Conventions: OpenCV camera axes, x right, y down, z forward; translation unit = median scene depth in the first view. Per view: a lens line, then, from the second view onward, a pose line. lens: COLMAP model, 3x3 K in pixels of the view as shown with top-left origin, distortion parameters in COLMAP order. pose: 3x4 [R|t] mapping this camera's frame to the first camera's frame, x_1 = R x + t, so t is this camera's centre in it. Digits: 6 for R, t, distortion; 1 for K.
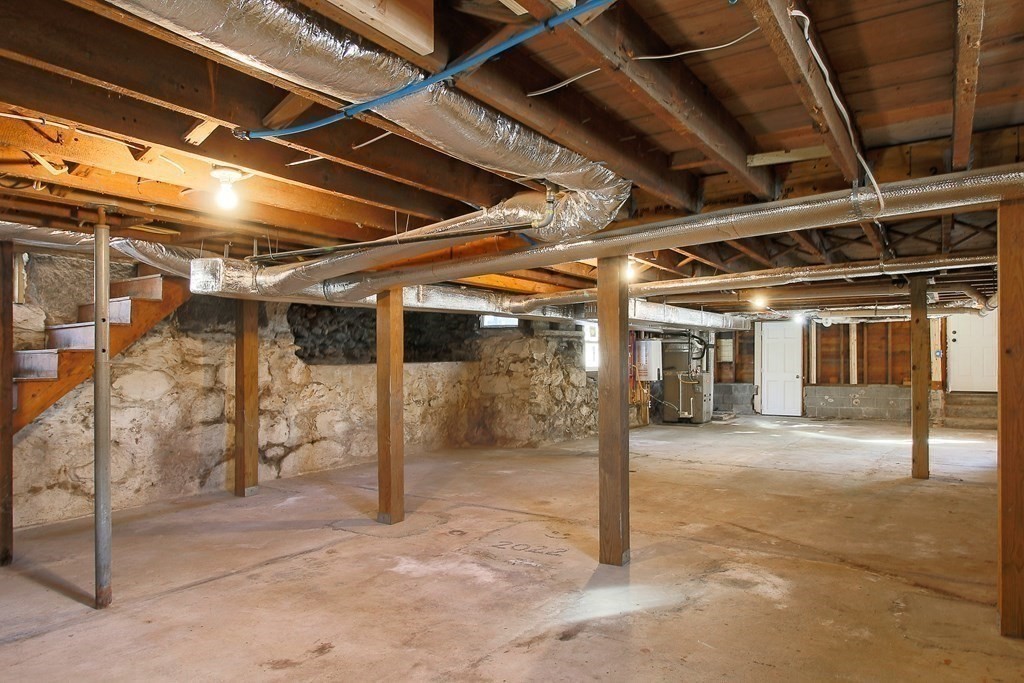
lens RADIAL K [[669.9, 0, 506.4], [0, 669.9, 327.6], [0, 0, 1]] dist [0.004148, -0.001625]
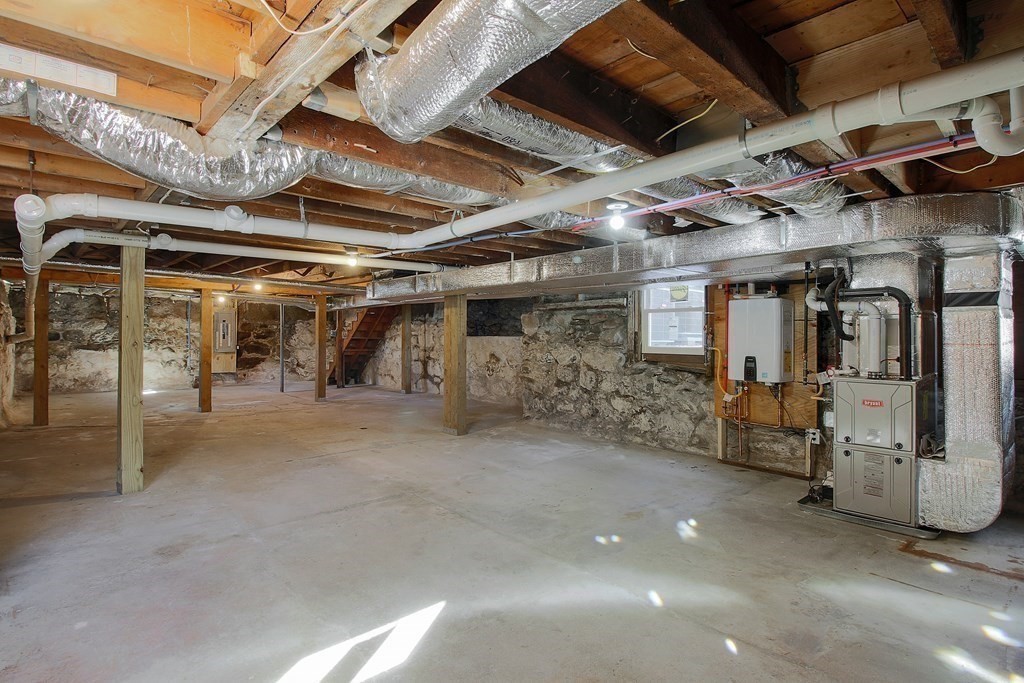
lens RADIAL K [[524.1, 0, 507.1], [0, 524.1, 328.2], [0, 0, 1]] dist [0.002664, -0.015314]
pose [[-0.244955, -0.005897, -0.969517, 1.011329], [0.039986, 0.999069, -0.016180, 0.061484], [0.968710, -0.042730, -0.244491, 1.453833]]
